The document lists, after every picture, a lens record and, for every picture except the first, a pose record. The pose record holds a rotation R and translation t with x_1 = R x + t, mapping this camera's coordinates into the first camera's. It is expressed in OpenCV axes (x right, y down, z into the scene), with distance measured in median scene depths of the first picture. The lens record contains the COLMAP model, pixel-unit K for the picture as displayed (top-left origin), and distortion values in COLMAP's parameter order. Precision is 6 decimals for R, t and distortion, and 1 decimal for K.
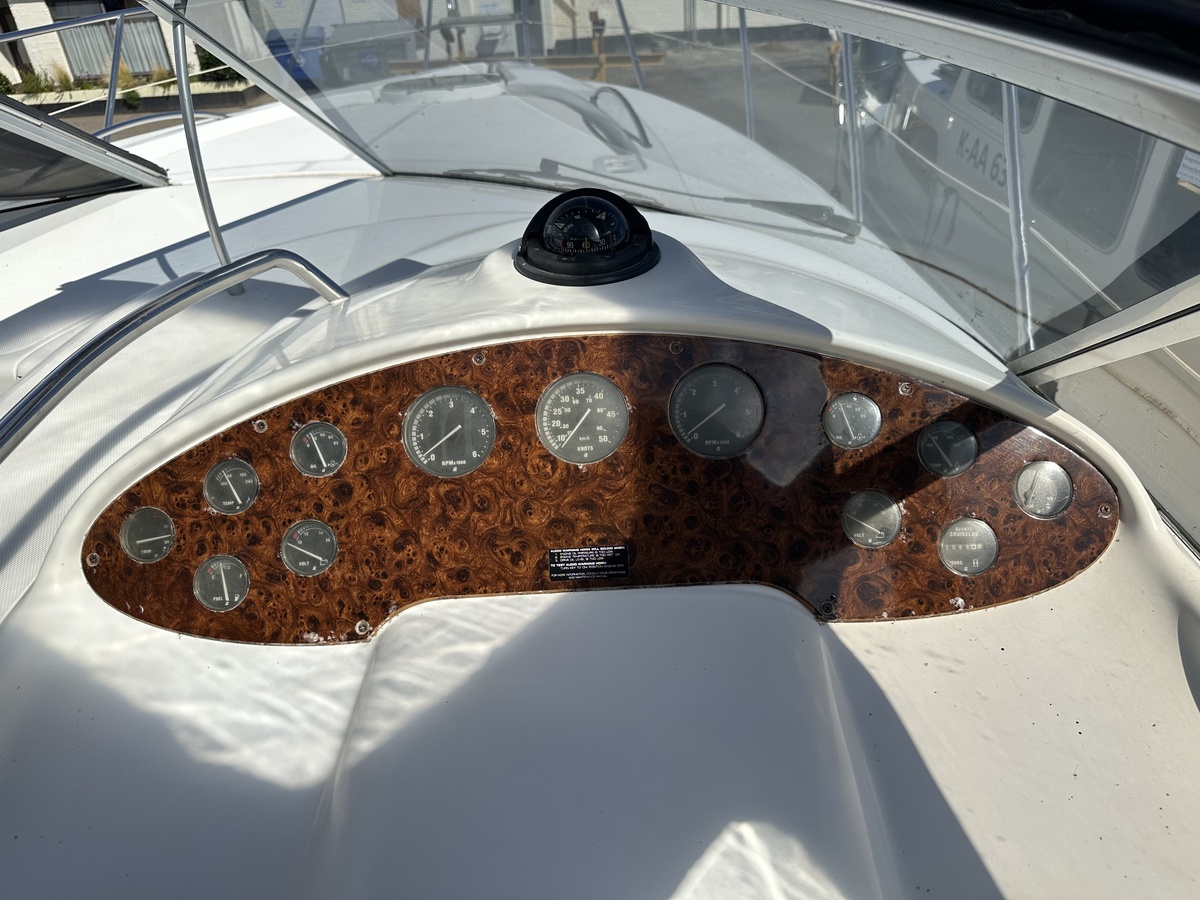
lens RADIAL K [[839.6, 0, 601.5], [0, 839.6, 453.8], [0, 0, 1]] dist [0.161315, -0.349396]
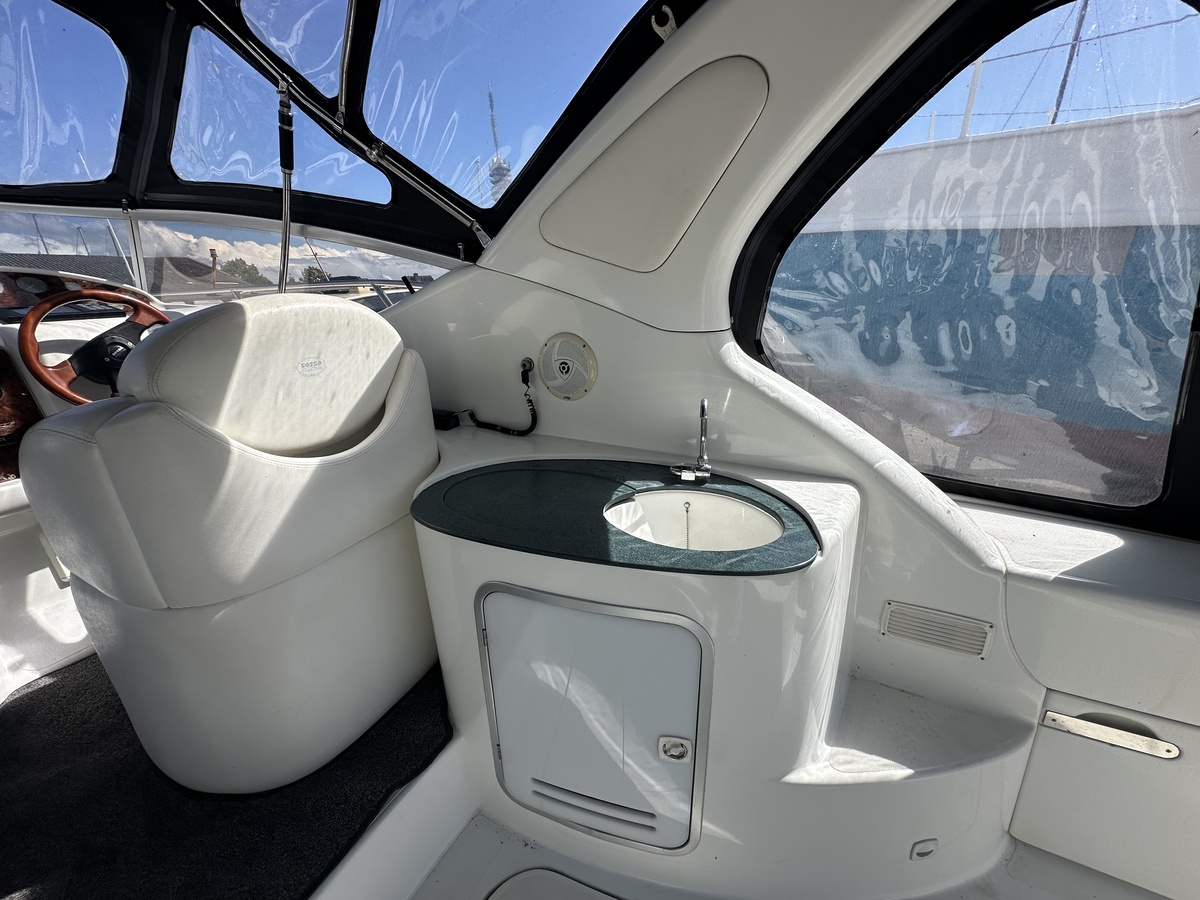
lens RADIAL K [[477.9, 0, 600.0], [0, 477.9, 450.0], [0, 0, 1]] dist [-0.004092, 0.000760]
pose [[0.432463, -0.265905, 0.861551, -0.980043], [0.527521, 0.849538, -0.002597, 2.318622], [-0.731230, 0.455609, 0.507664, -2.124961]]
